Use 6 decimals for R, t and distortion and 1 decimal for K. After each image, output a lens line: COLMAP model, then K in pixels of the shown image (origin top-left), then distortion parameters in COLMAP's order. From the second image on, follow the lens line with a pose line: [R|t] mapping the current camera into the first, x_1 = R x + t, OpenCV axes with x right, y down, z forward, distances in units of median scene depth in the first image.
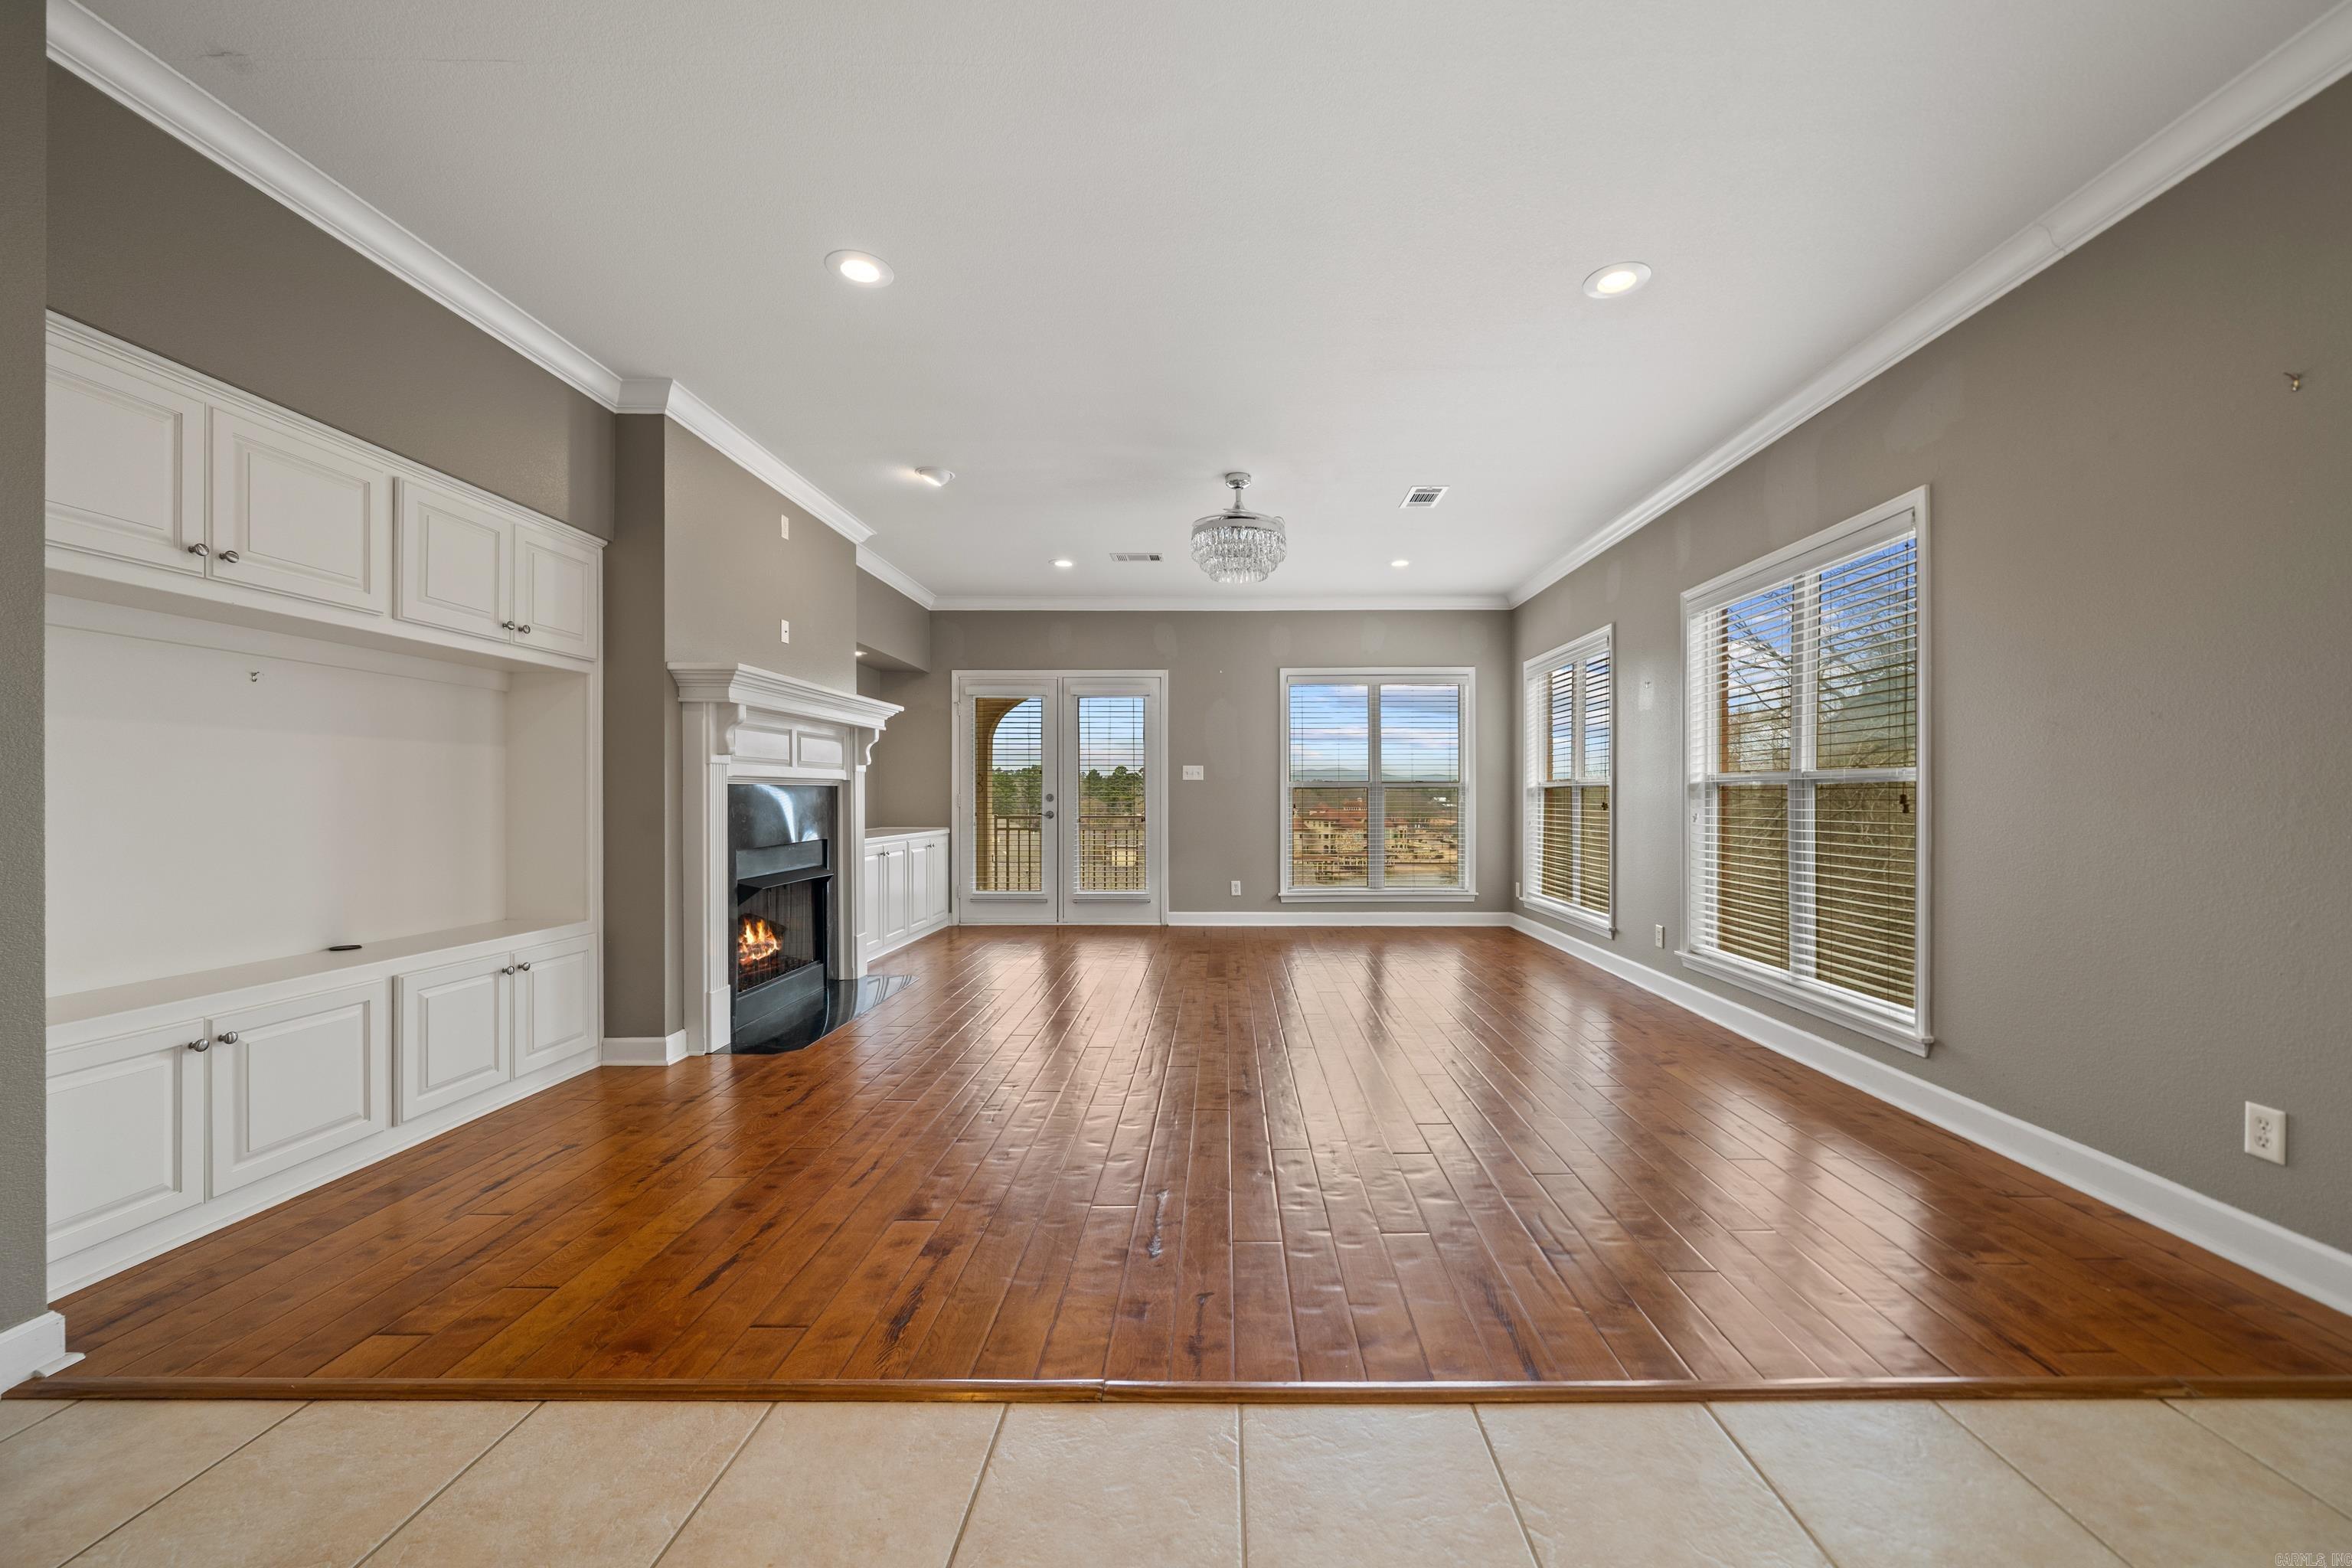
lens RADIAL K [[900.8, 0, 1233.1], [0, 900.8, 800.2], [0, 0, 1]] dist [0.000170, -0.000052]
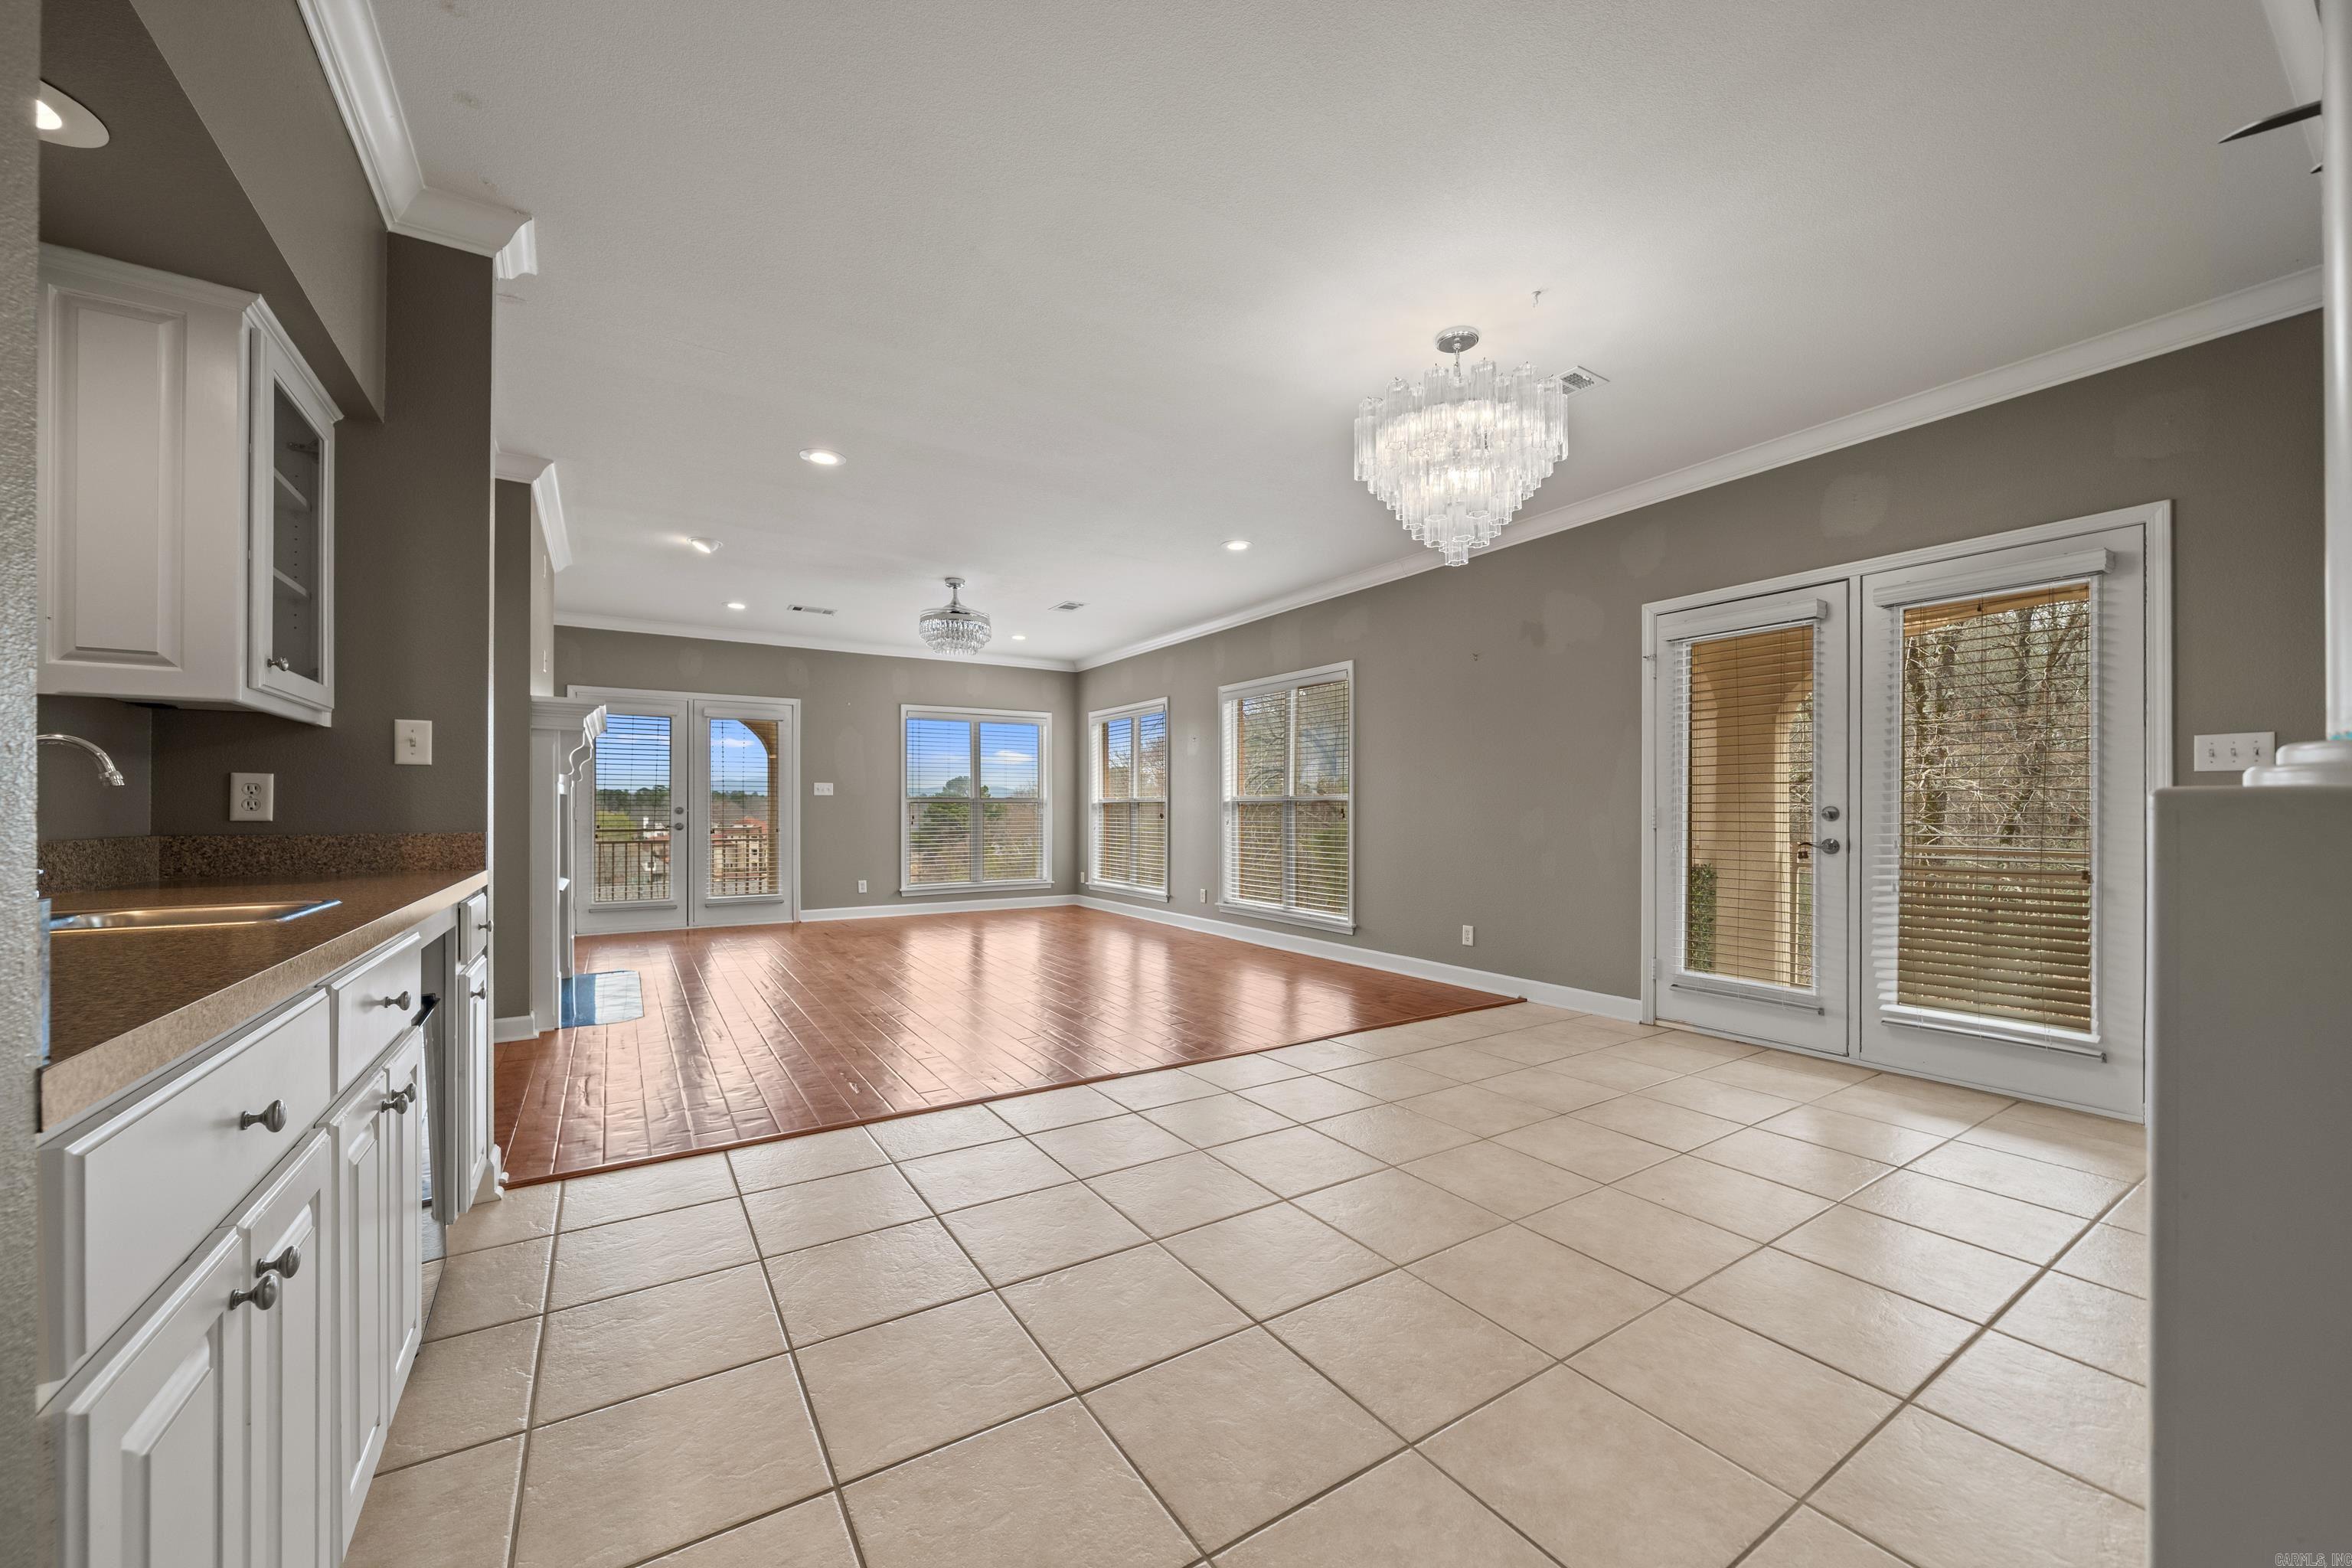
lens RADIAL K [[880.0, 0, 1167.5], [0, 880.0, 808.8], [0, 0, 1]] dist [-0.000724, -0.000154]
pose [[0.855015, -0.000072, 0.518603, -0.389062], [0.002319, 0.999991, -0.003684, 0.000488], [-0.518597, 0.004352, 0.855007, -0.309027]]
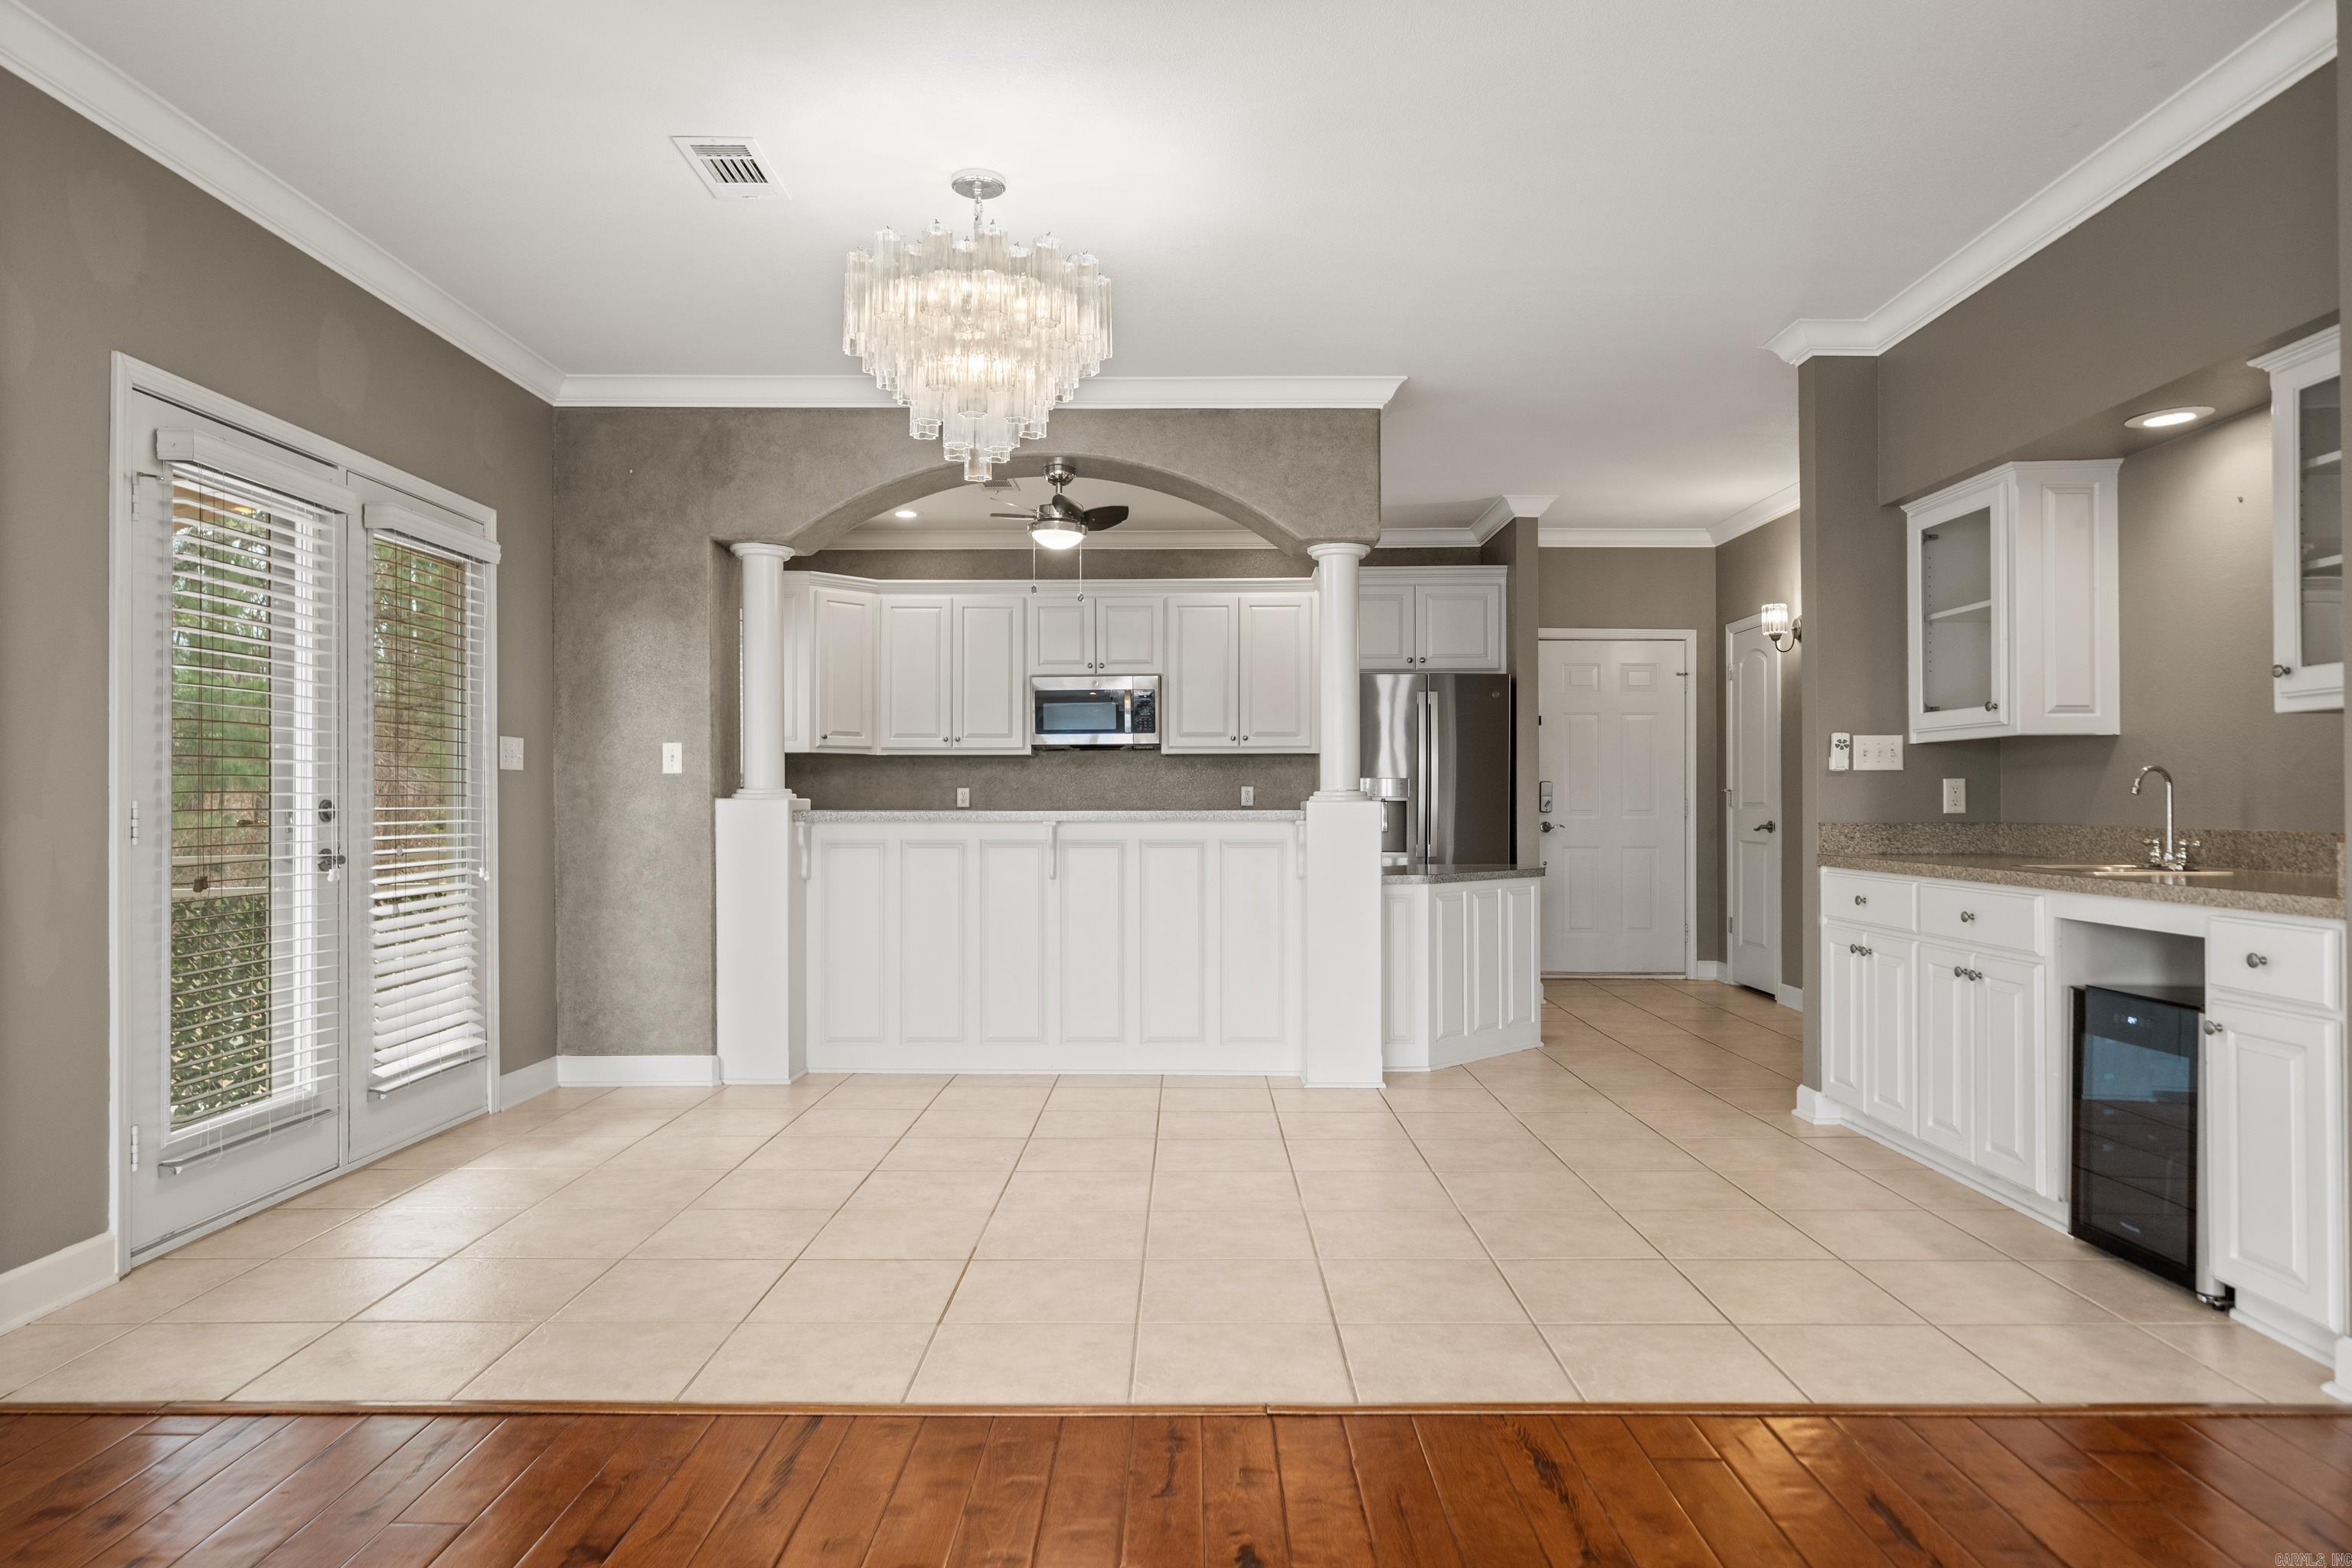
lens RADIAL K [[1435.6, 0, 1167.2], [0, 1435.6, 797.6], [0, 0, 1]] dist [-0.004276, -0.000625]
pose [[-0.999853, -0.002290, 0.017011, -0.019596], [-0.002260, 0.999996, 0.001756, -0.006022], [-0.017015, 0.001718, -0.999854, 0.820566]]
